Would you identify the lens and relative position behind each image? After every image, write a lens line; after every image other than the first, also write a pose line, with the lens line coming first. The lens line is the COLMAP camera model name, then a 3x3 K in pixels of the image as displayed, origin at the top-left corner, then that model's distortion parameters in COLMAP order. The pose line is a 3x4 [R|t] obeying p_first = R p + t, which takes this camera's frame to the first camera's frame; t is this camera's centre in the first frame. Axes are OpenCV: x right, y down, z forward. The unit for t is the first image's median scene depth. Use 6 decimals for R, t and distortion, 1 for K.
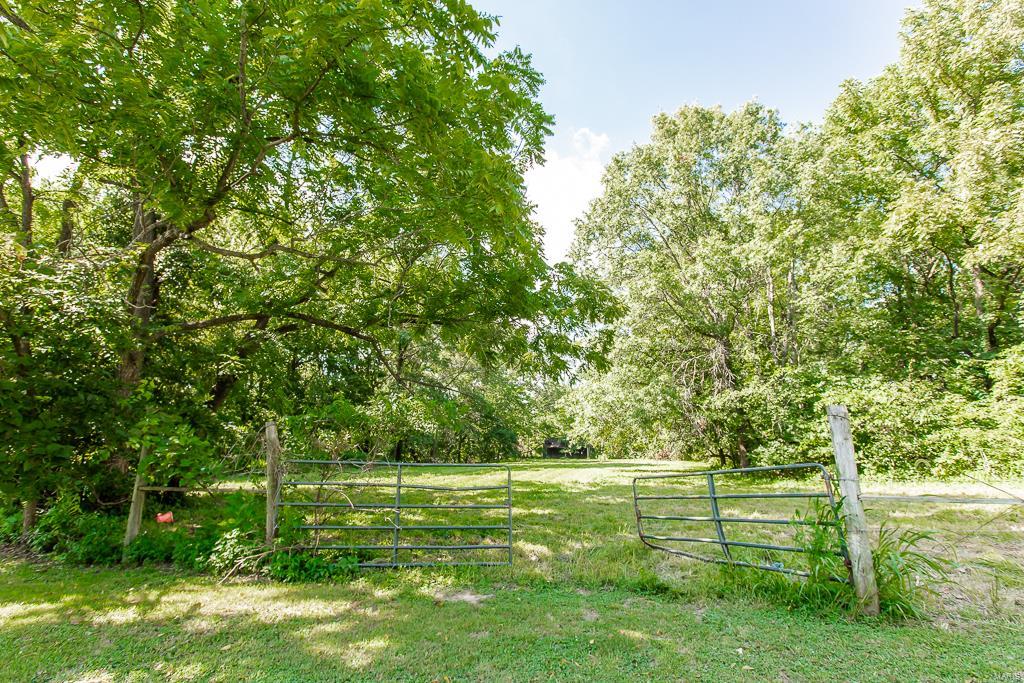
lens RADIAL K [[489.1, 0, 512.0], [0, 489.1, 341.5], [0, 0, 1]] dist [-0.004227, -0.000599]
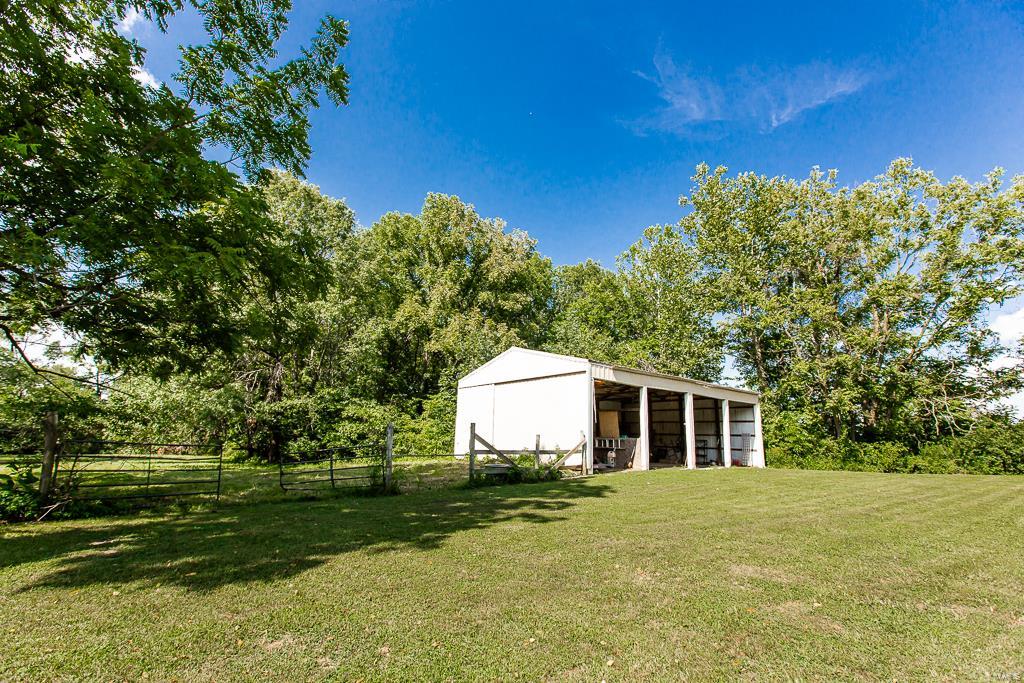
lens RADIAL K [[468.9, 0, 512.0], [0, 468.9, 341.5], [0, 0, 1]] dist [0.002202, 0.000327]
pose [[0.550256, 0.192748, 0.812445, -0.374409], [-0.187954, 0.976614, -0.104397, -0.052461], [-0.813567, -0.095257, 0.573615, -0.324614]]
